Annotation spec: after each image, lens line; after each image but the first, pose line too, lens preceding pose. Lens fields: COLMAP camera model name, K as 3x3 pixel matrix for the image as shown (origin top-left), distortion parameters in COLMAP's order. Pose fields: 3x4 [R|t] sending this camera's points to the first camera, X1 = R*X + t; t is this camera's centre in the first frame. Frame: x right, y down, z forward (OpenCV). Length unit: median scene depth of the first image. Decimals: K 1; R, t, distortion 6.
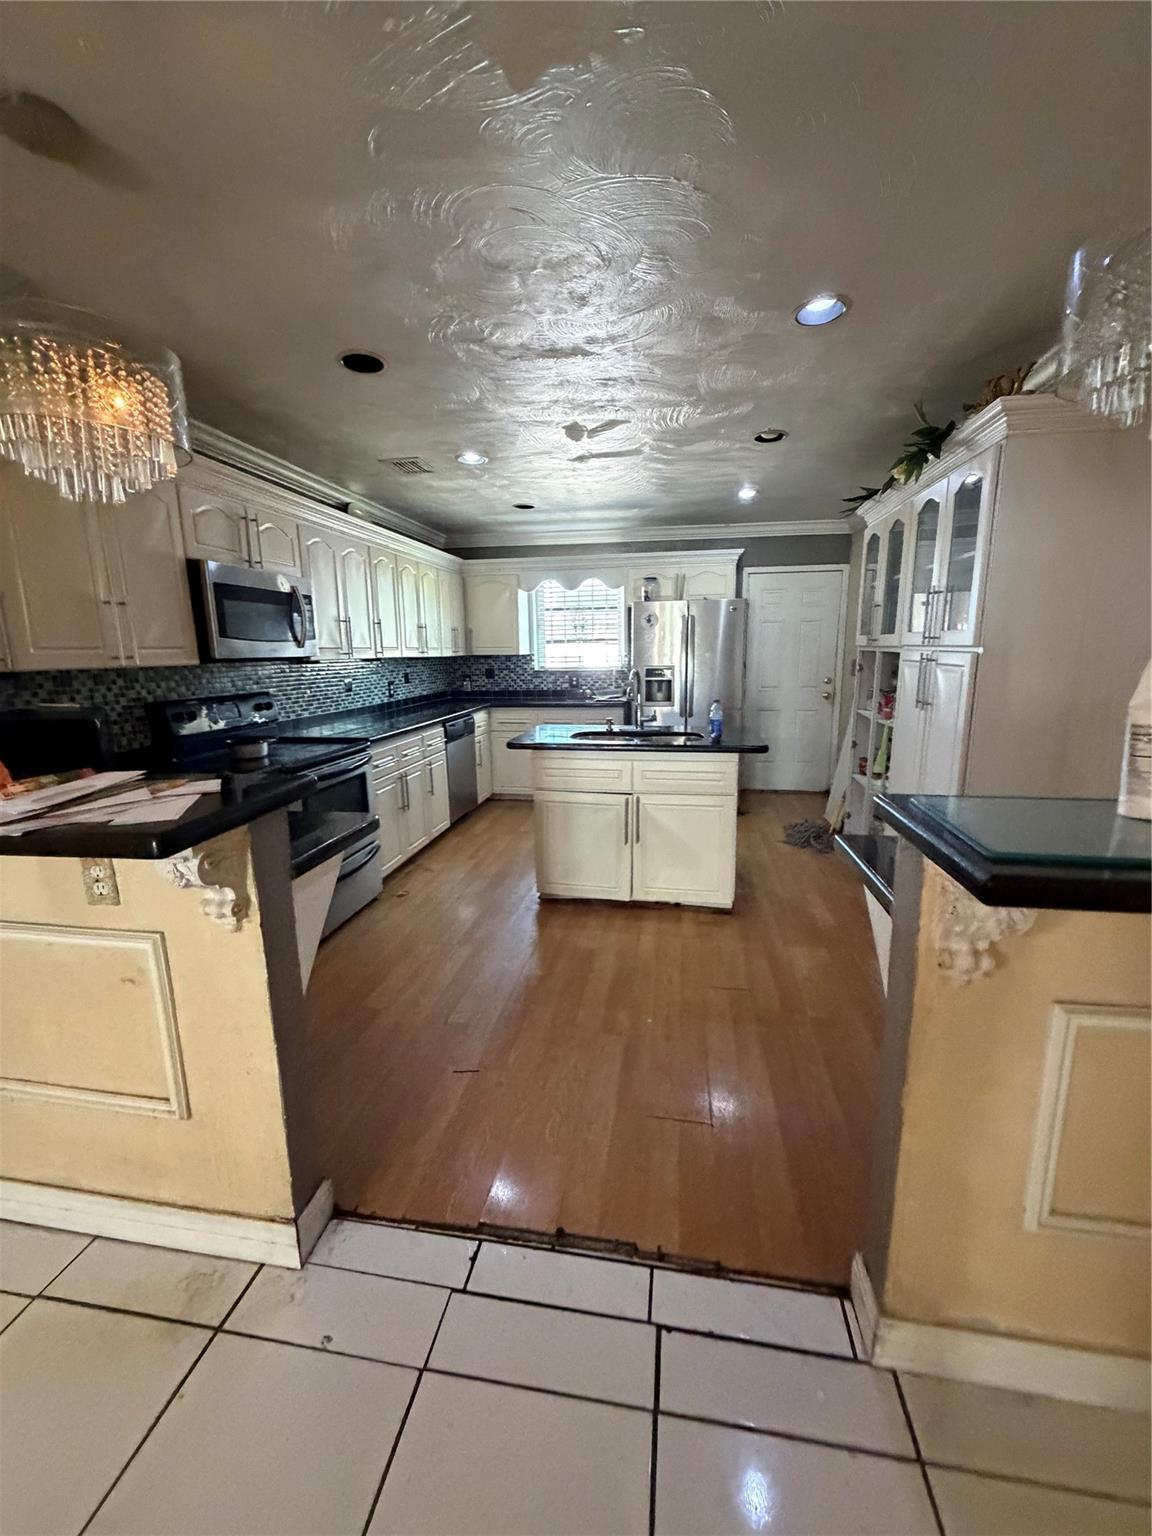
lens RADIAL K [[615.5, 0, 576.8], [0, 615.5, 768.9], [0, 0, 1]] dist [0.000706, -0.000469]
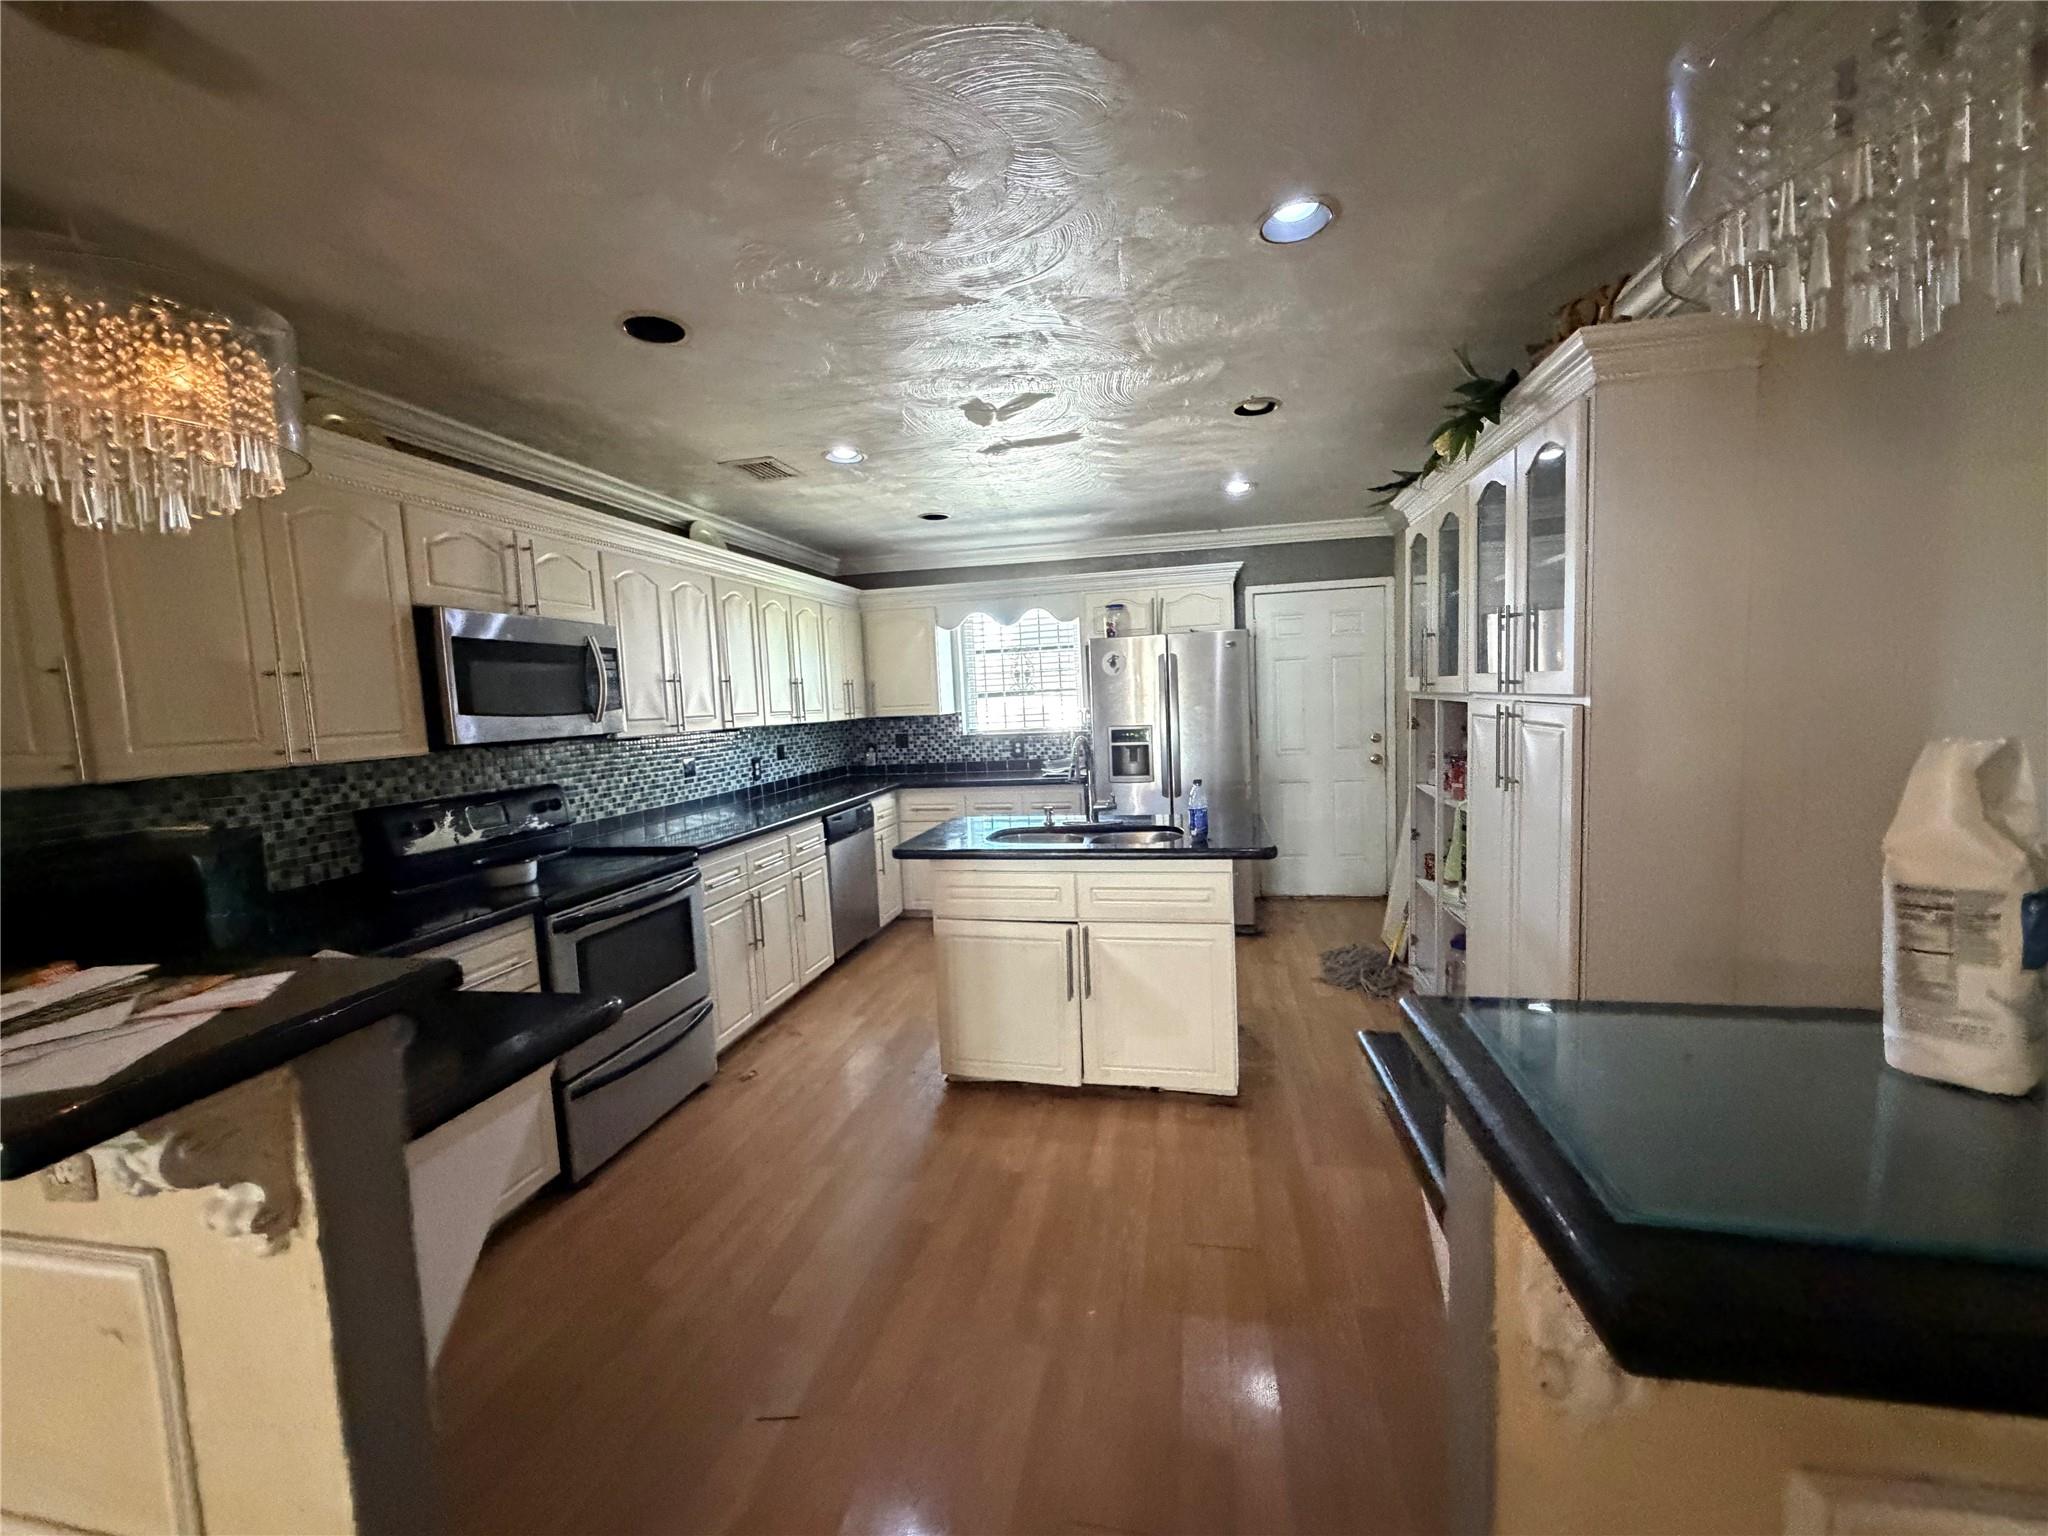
lens RADIAL K [[820.6, 0, 1022.2], [0, 820.6, 769.4], [0, 0, 1]] dist [0.000706, -0.000469]
pose [[0.998886, -0.027365, -0.038432, 0.073808], [0.023242, 0.994316, -0.103905, -0.035844], [0.041057, 0.102896, 0.993844, 0.098990]]
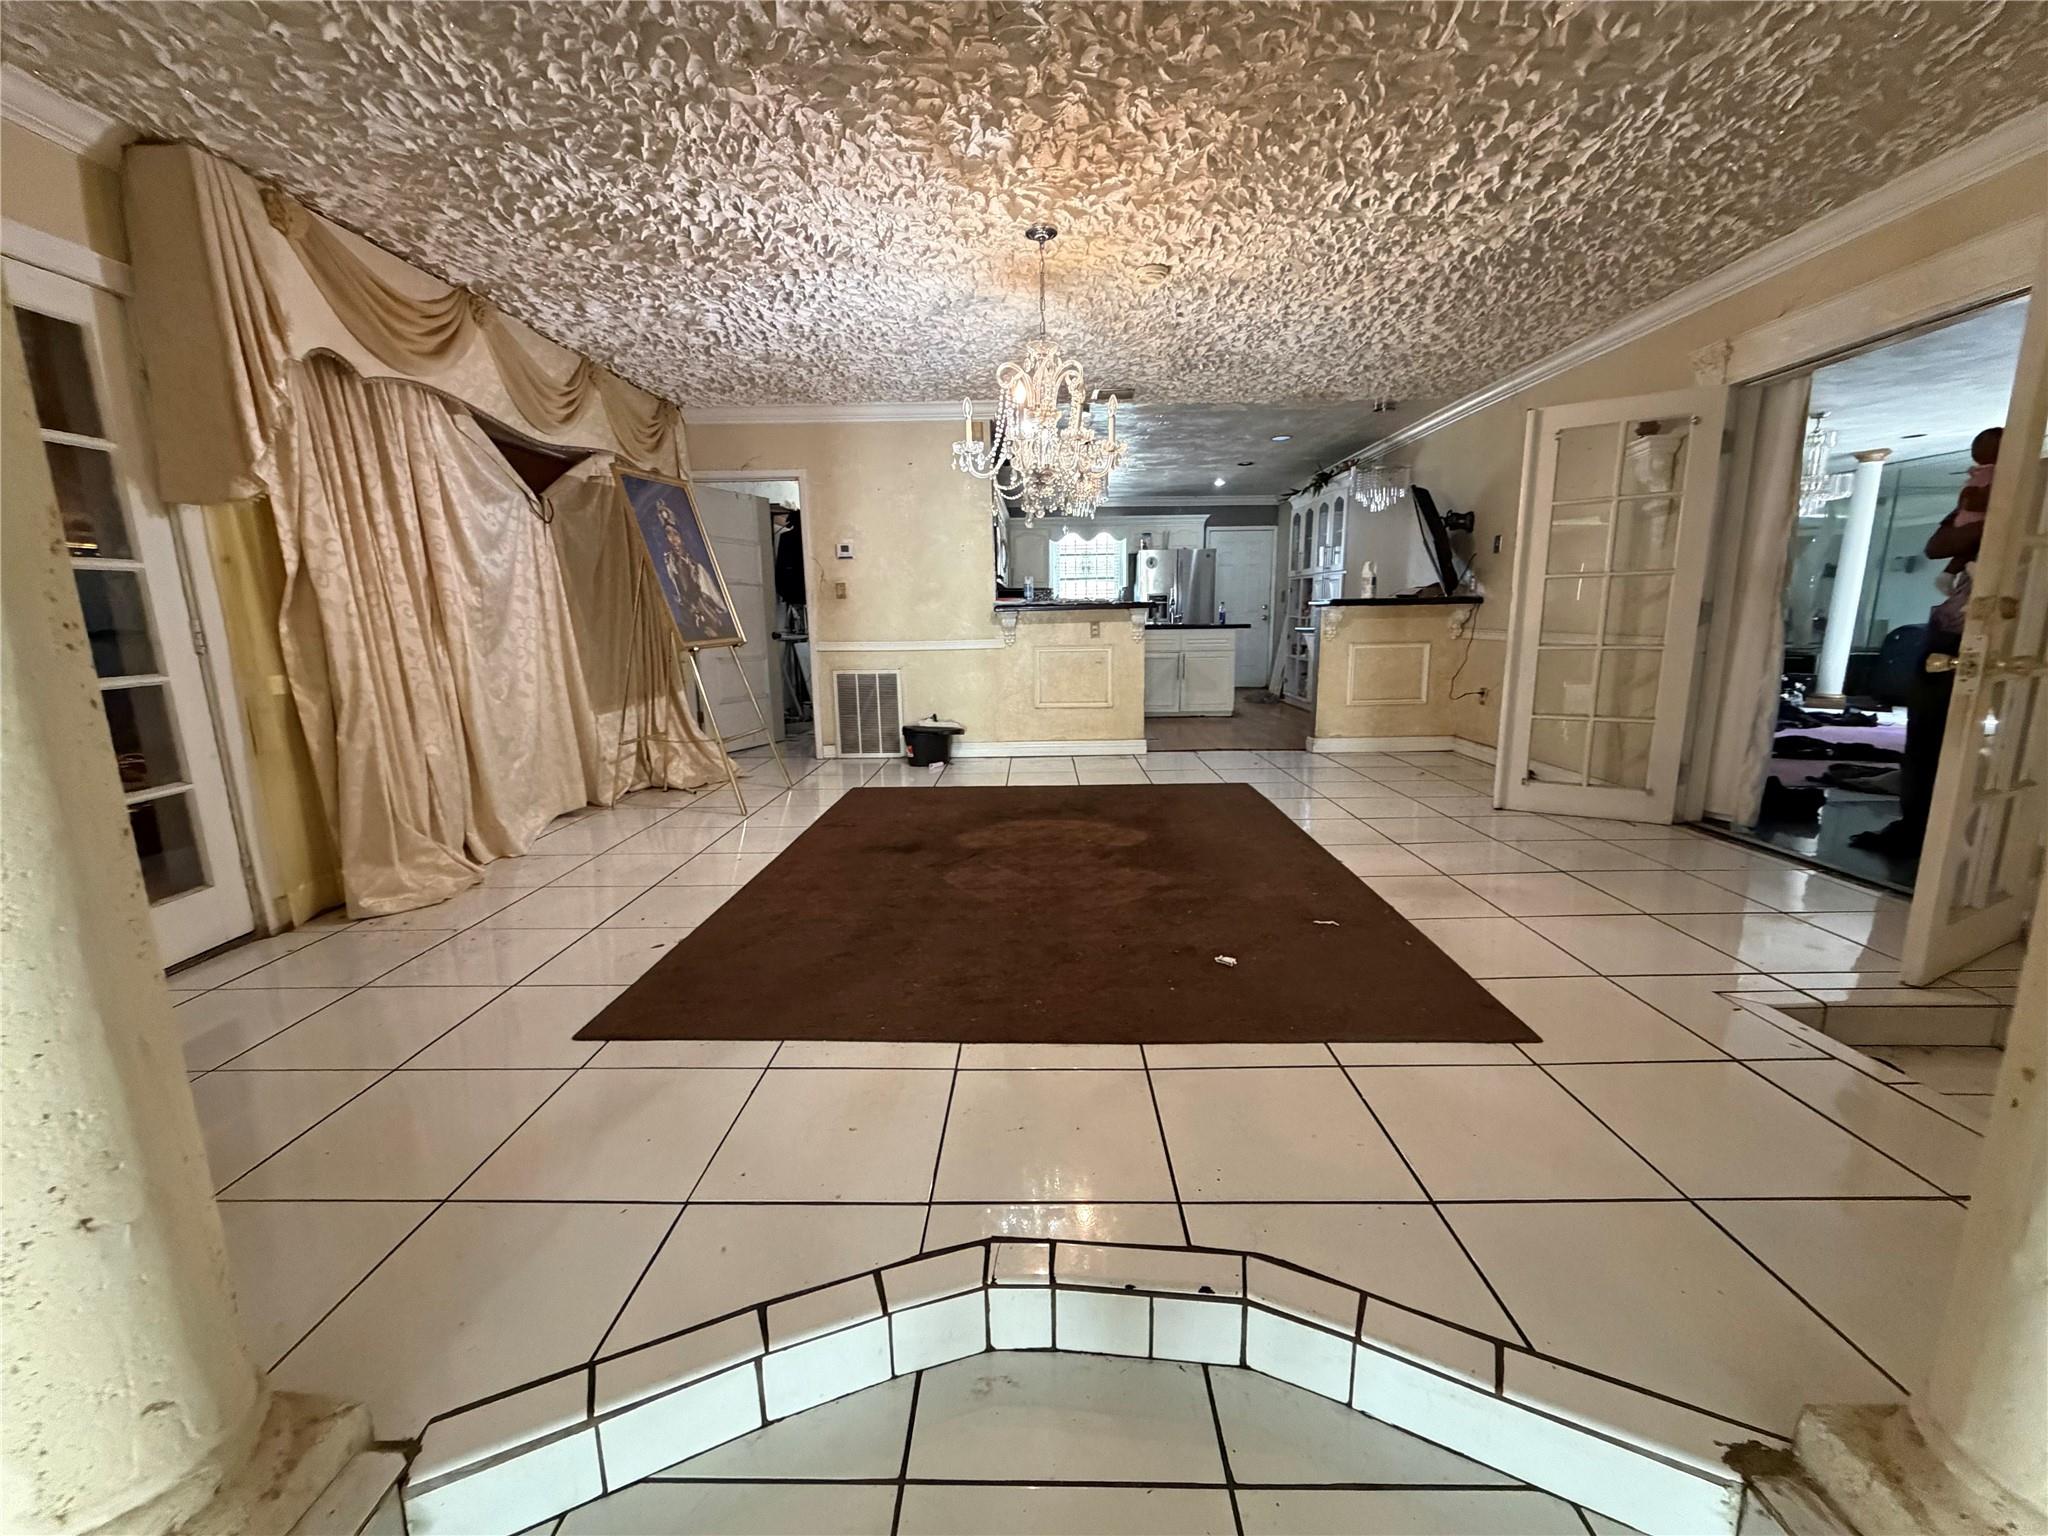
lens RADIAL K [[820.6, 0, 1028.2], [0, 820.6, 774.8], [0, 0, 1]] dist [0.000706, -0.000469]
pose [[0.988456, -0.029908, 0.148530, -0.790219], [0.029626, 0.999553, 0.004114, 0.408709], [-0.148586, 0.000334, 0.988899, -1.470891]]
